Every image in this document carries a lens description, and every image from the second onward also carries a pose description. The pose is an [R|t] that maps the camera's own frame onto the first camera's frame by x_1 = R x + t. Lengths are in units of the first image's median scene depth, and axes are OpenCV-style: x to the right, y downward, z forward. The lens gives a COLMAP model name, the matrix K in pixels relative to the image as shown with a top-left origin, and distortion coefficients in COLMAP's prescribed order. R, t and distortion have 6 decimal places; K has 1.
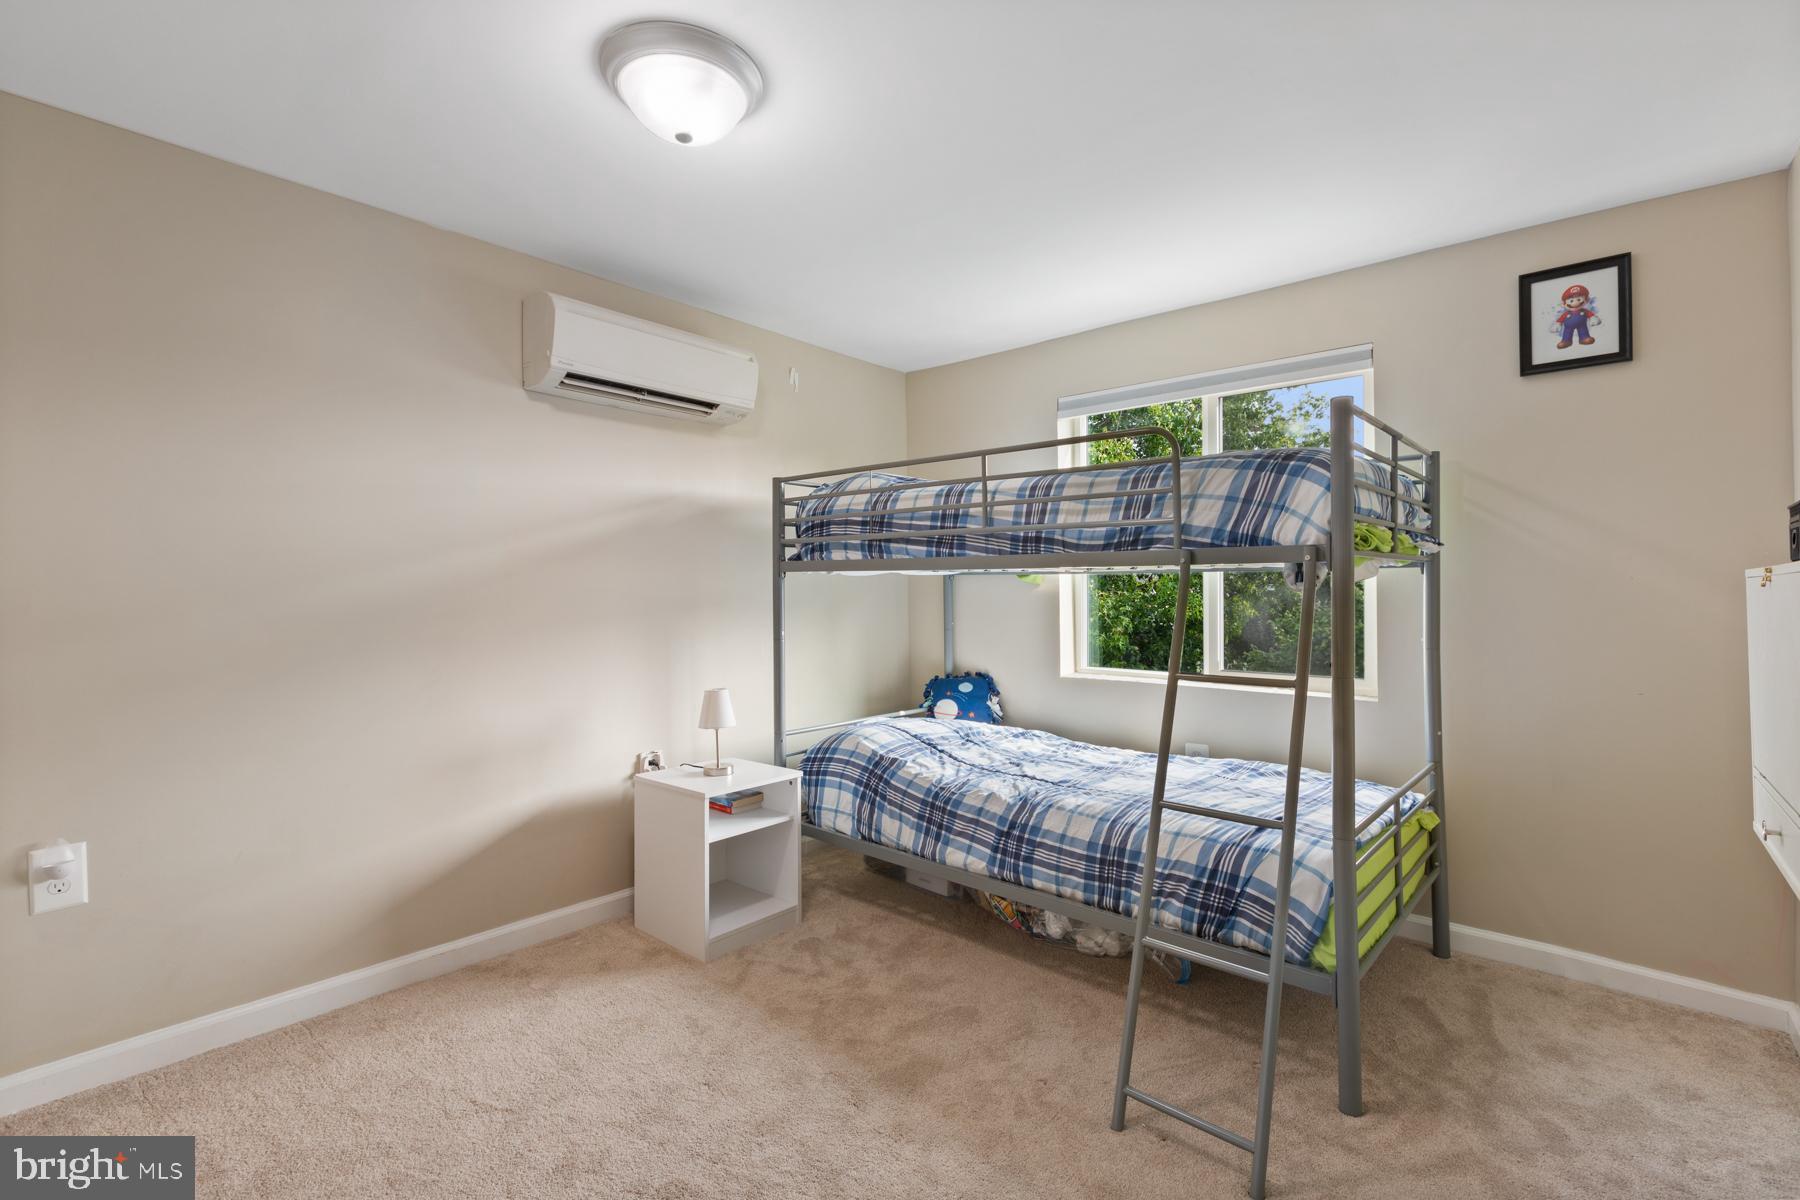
lens RADIAL K [[805.5, 0, 903.7], [0, 805.5, 588.7], [0, 0, 1]] dist [0.001067, 0.000126]
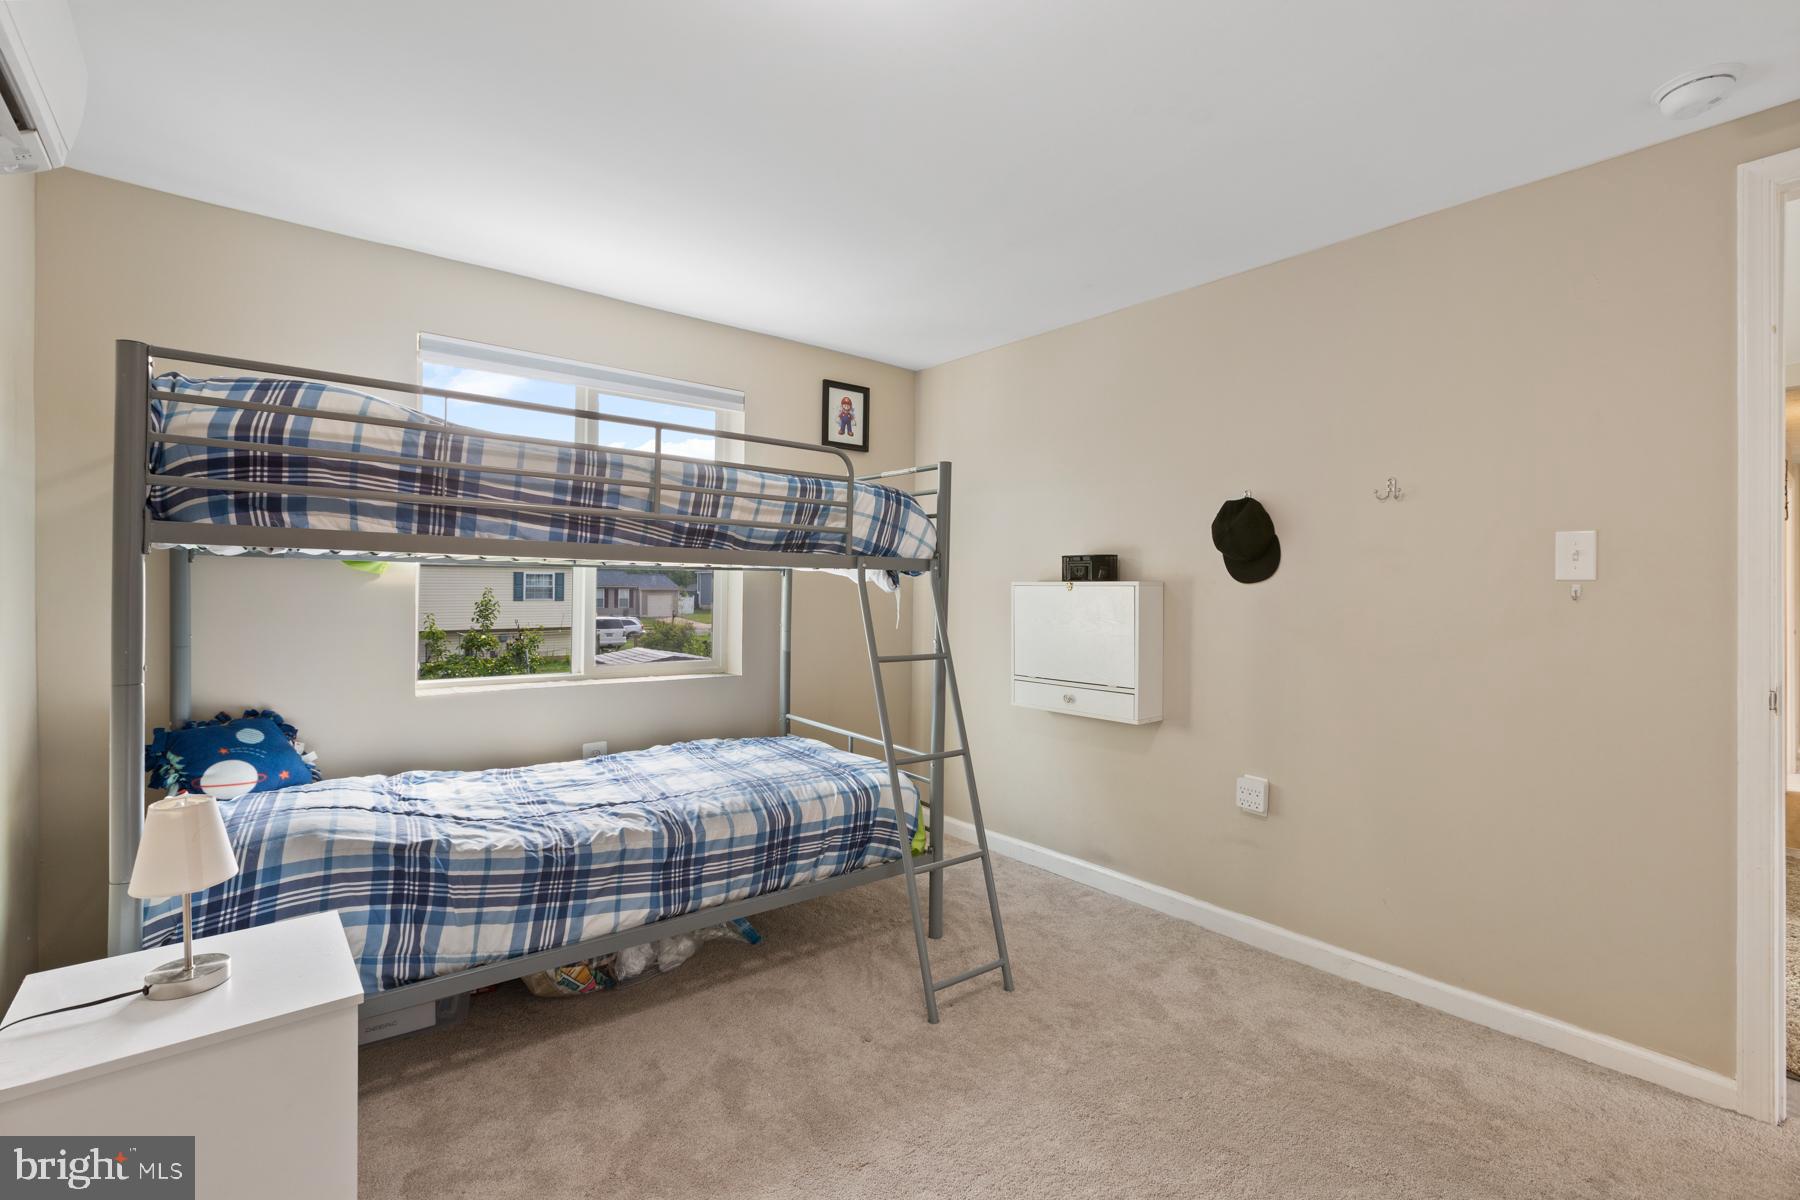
lens RADIAL K [[805.5, 0, 903.7], [0, 805.5, 588.7], [0, 0, 1]] dist [0.001067, 0.000126]
pose [[0.170740, 0.003118, 0.985311, -0.705578], [-0.015116, 0.999886, -0.000545, 0.000155], [-0.985200, -0.014801, 0.170767, 0.610248]]
